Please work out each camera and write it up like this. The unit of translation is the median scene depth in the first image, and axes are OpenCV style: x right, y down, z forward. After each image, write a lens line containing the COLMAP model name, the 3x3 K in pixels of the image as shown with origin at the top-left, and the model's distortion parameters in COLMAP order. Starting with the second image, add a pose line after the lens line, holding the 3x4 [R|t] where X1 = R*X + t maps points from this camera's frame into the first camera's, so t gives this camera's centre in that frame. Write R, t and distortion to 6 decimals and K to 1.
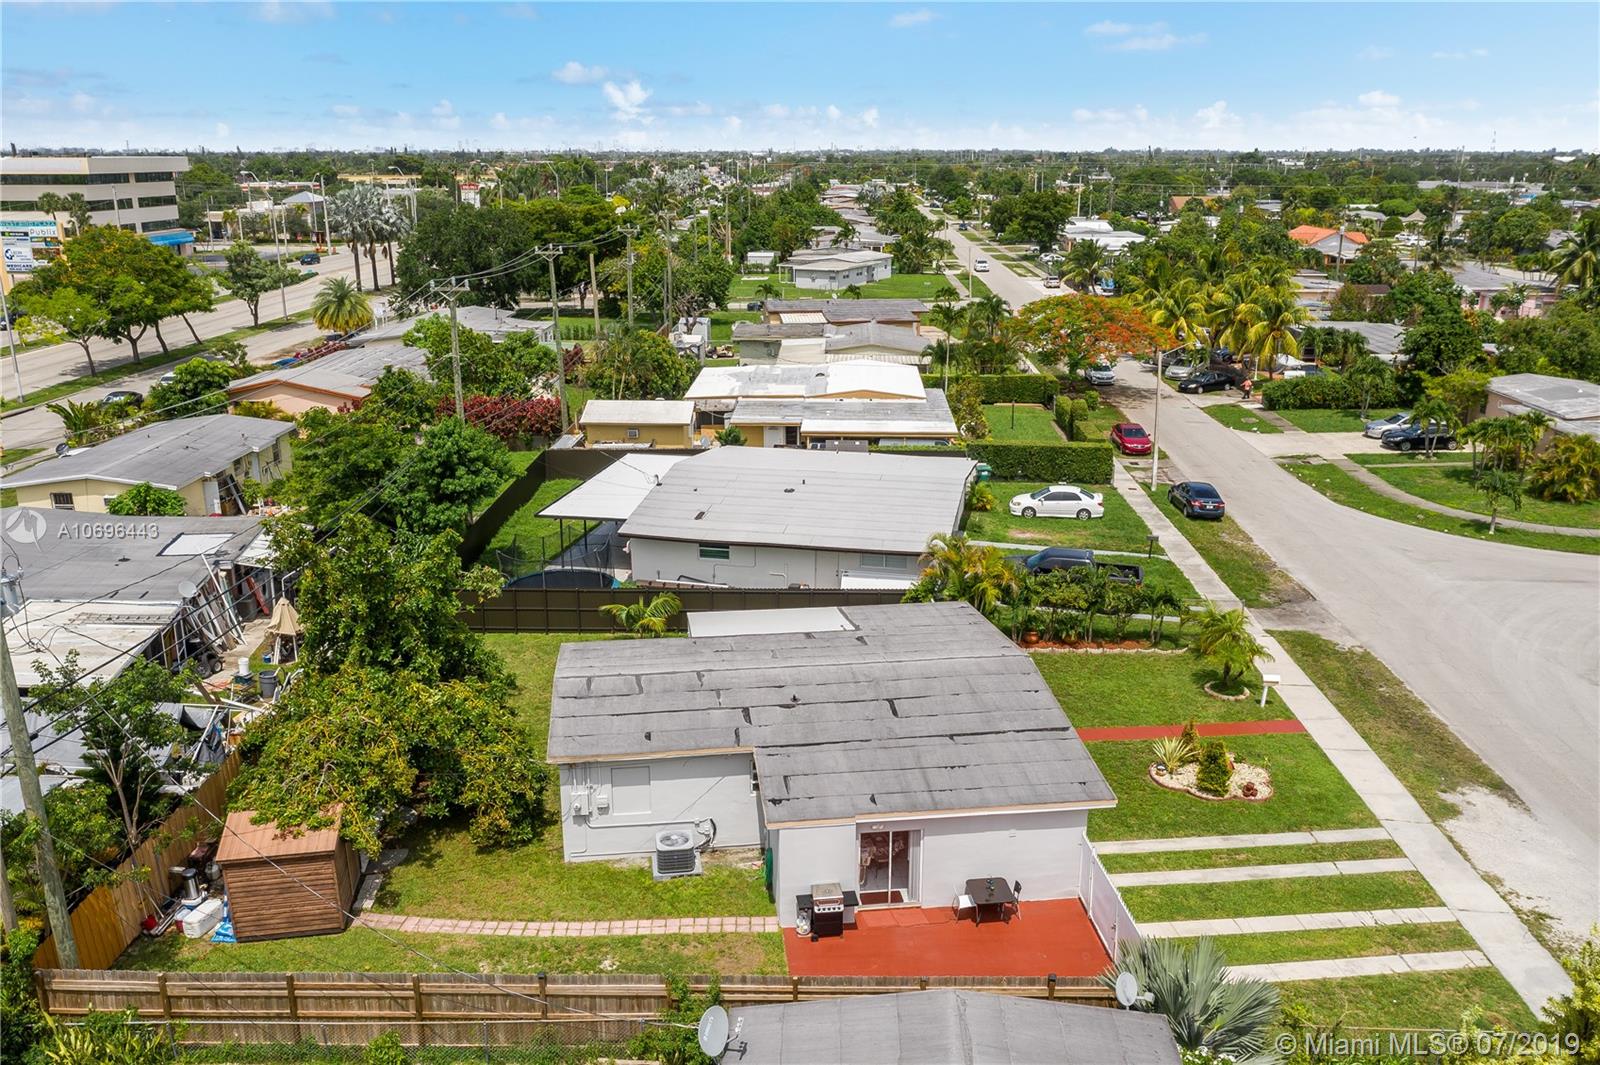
lens RADIAL K [[1266.4, 0, 802.9], [0, 1266.4, 569.1], [0, 0, 1]] dist [0.003987, 0.002149]
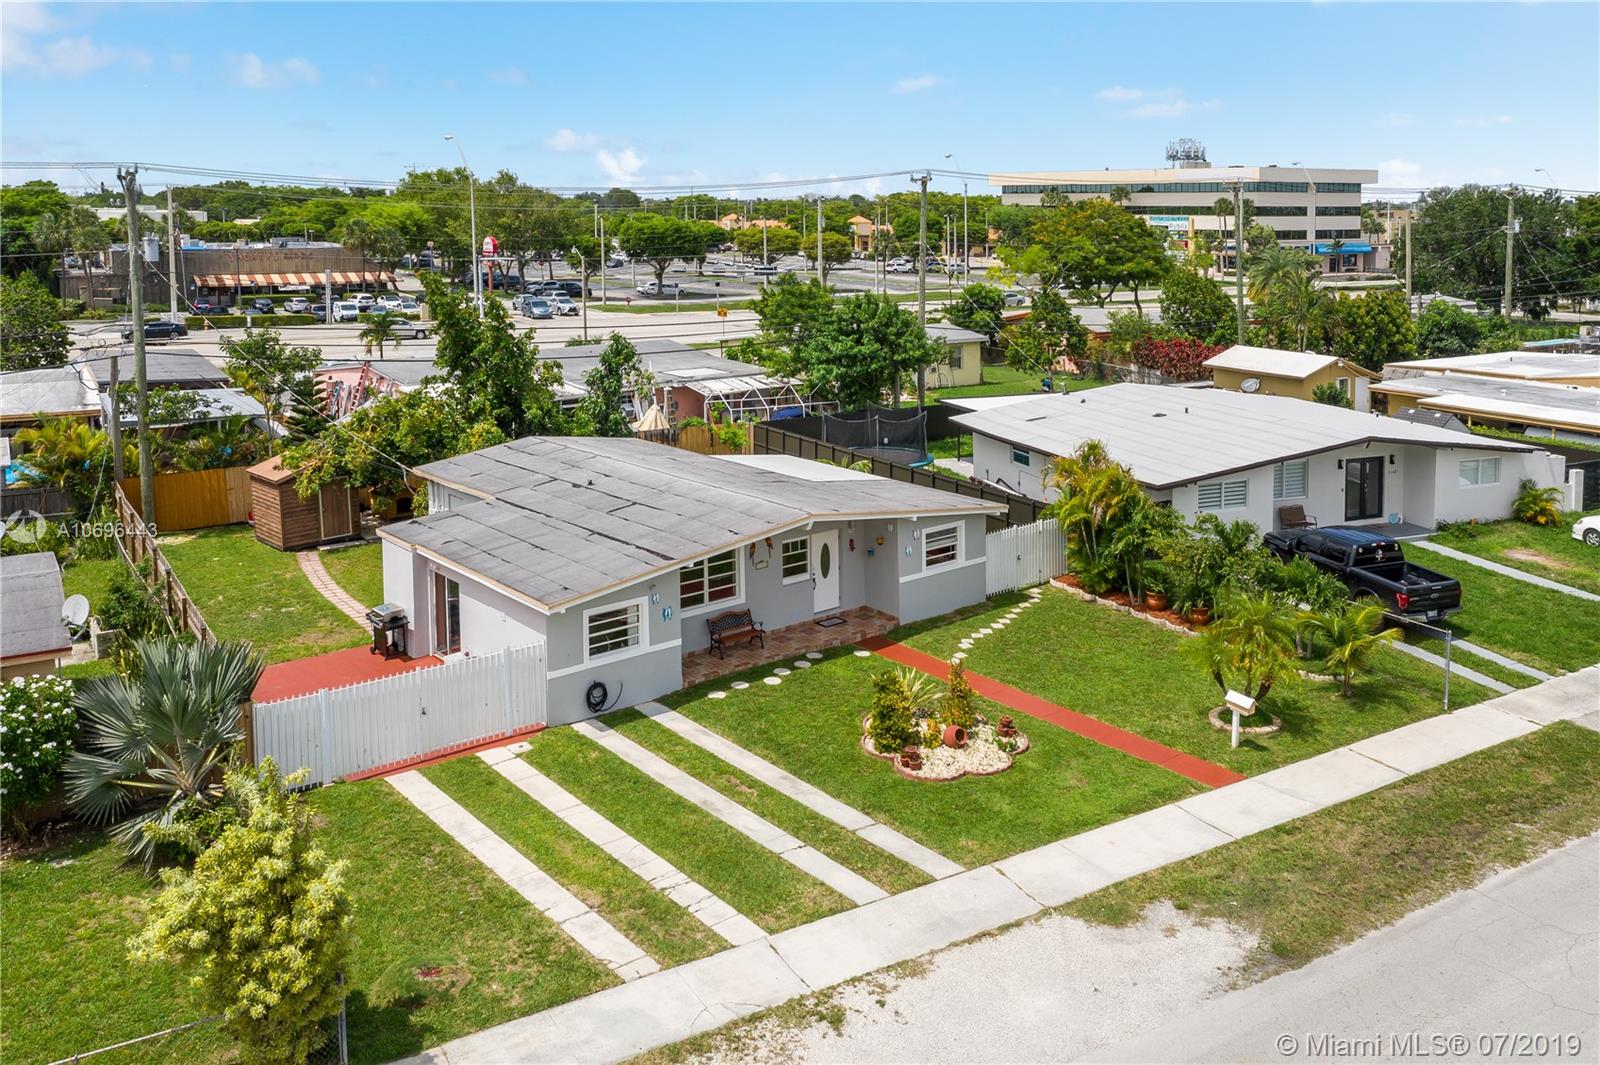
lens RADIAL K [[1266.4, 0, 802.9], [0, 1266.4, 569.1], [0, 0, 1]] dist [0.003987, 0.002149]
pose [[0.539716, 0.227730, -0.810460, 0.855057], [-0.261261, 0.960492, 0.095904, 0.025124], [0.800281, 0.159981, 0.577890, 0.542861]]
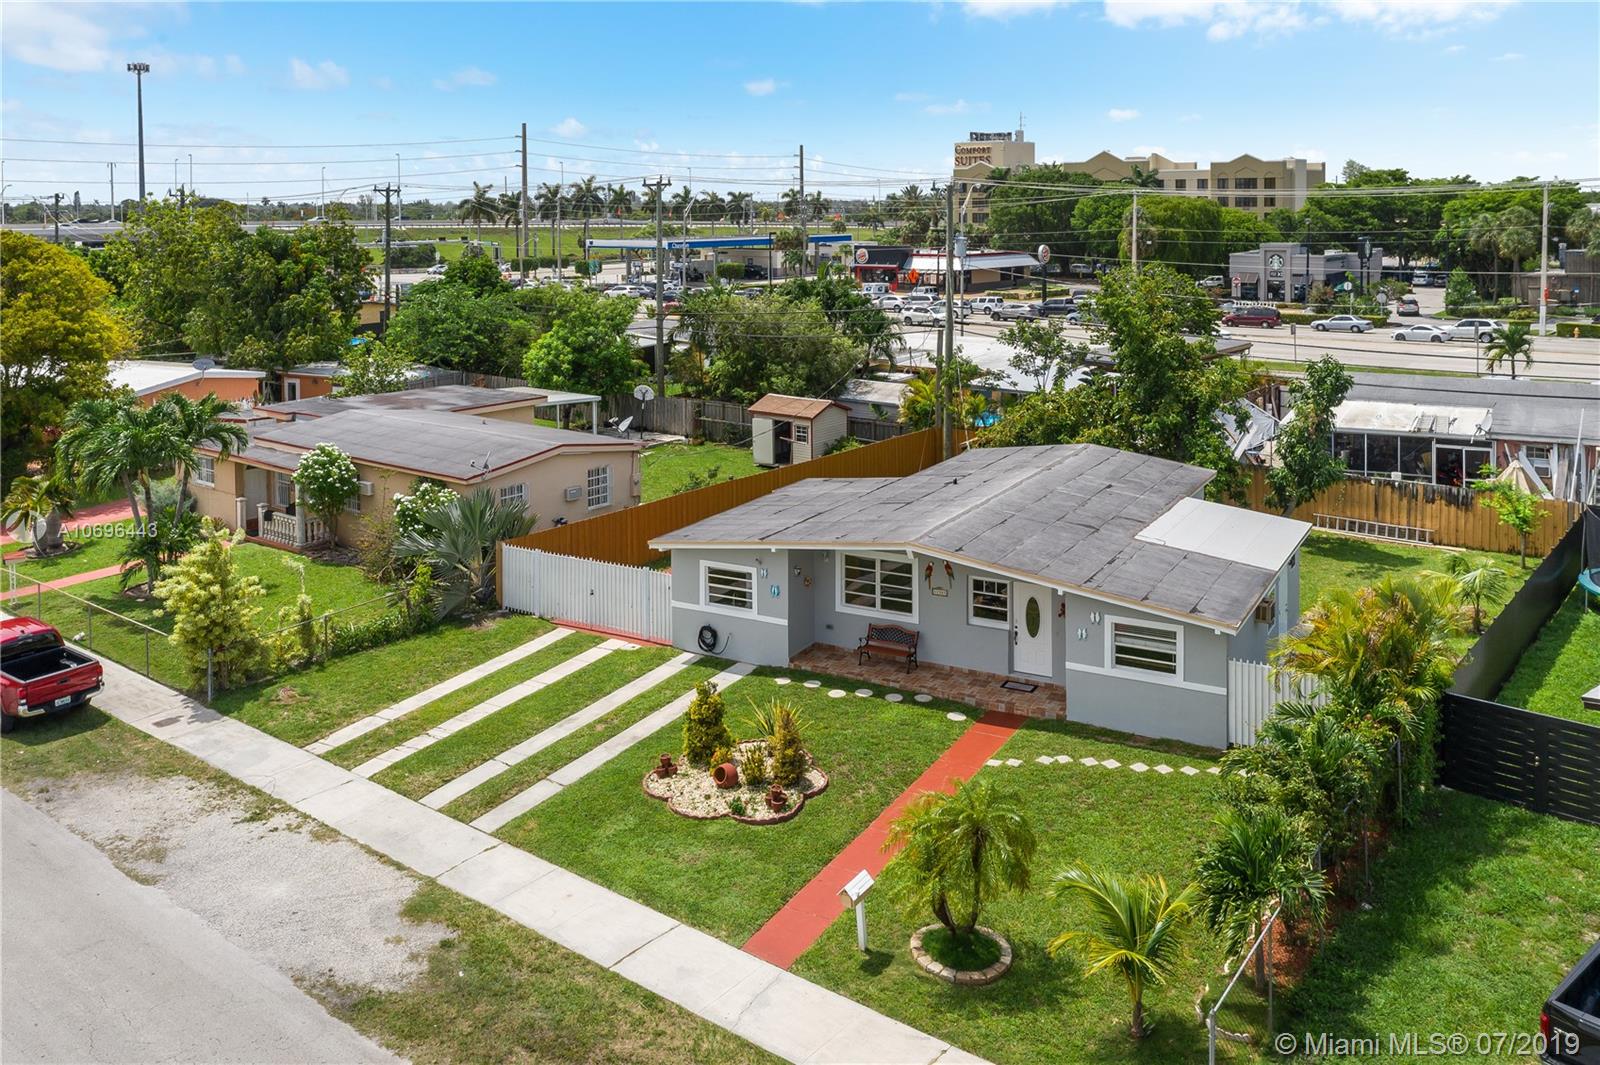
lens RADIAL K [[1260.0, 0, 776.9], [0, 1260.0, 531.7], [0, 0, 1]] dist [0.004451, -0.000642]
pose [[-0.602576, 0.196769, -0.773423, 0.819438], [-0.244340, 0.877100, 0.413512, -0.233478], [0.759737, 0.438151, -0.480441, 1.321407]]
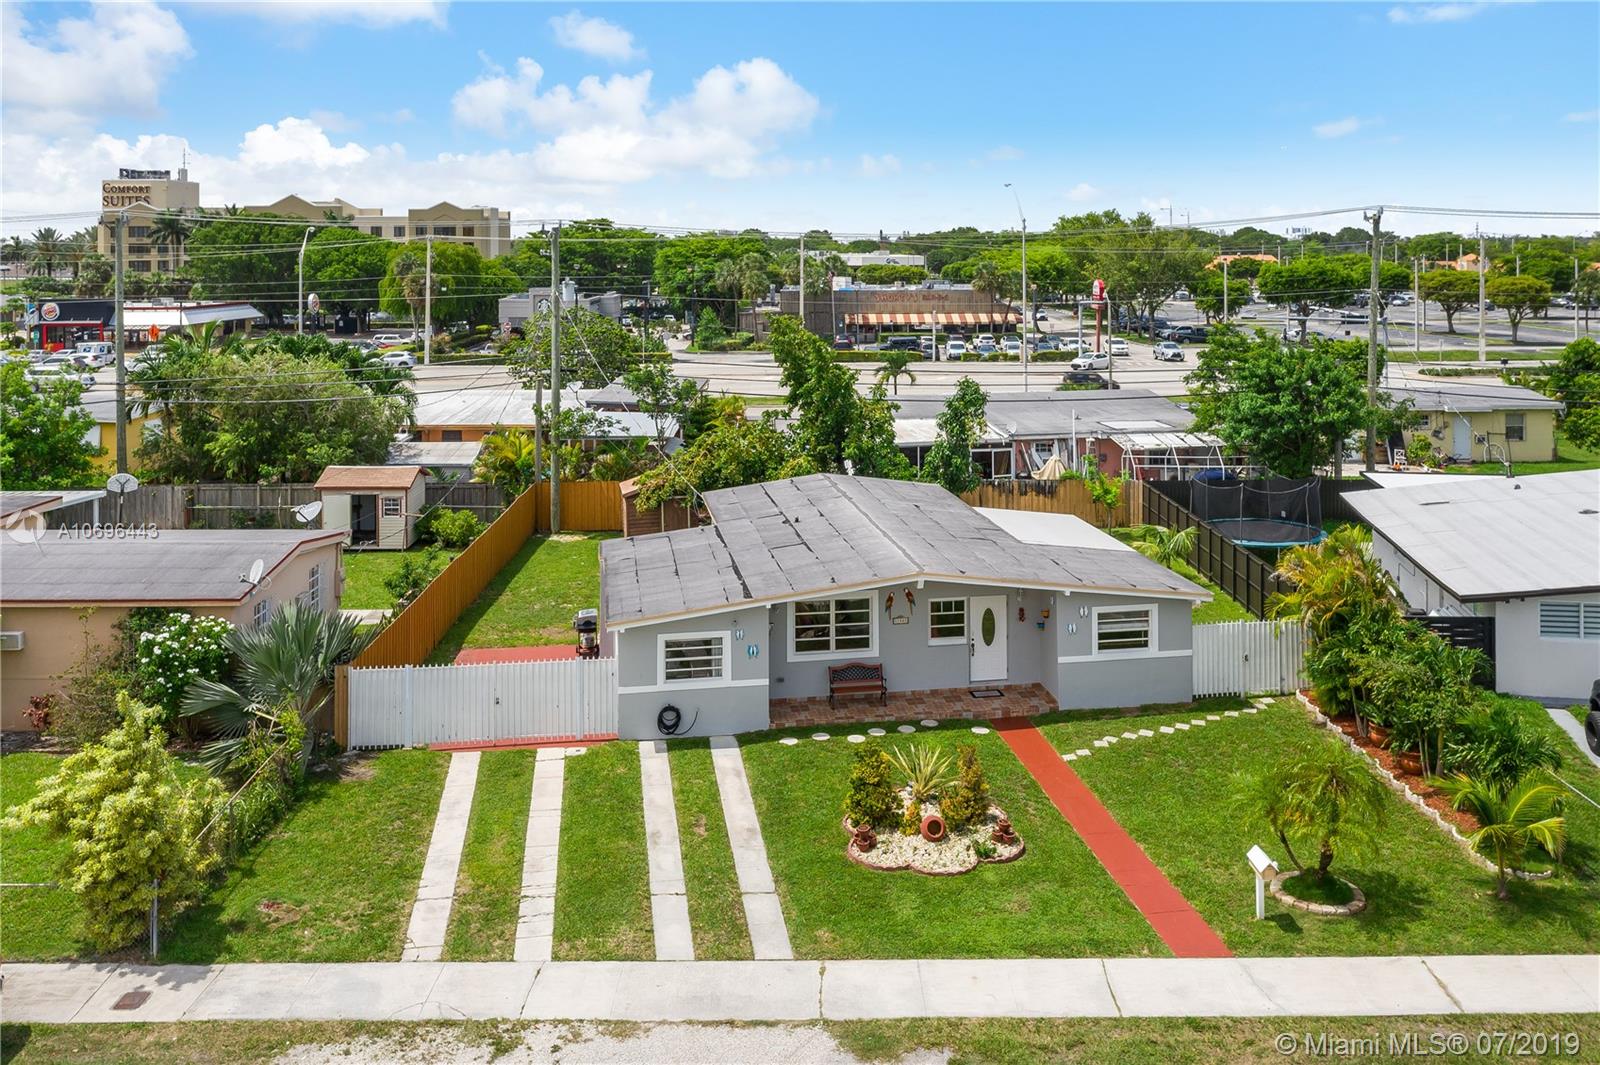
lens RADIAL K [[1308.1, 0, 800.0], [0, 1308.1, 532.5], [0, 0, 1]] dist [0.004539, 0.000617]
pose [[0.020647, 0.205444, -0.978451, 0.967402], [-0.304056, 0.933594, 0.189609, -0.085417], [0.952430, 0.293589, 0.081742, 0.873422]]
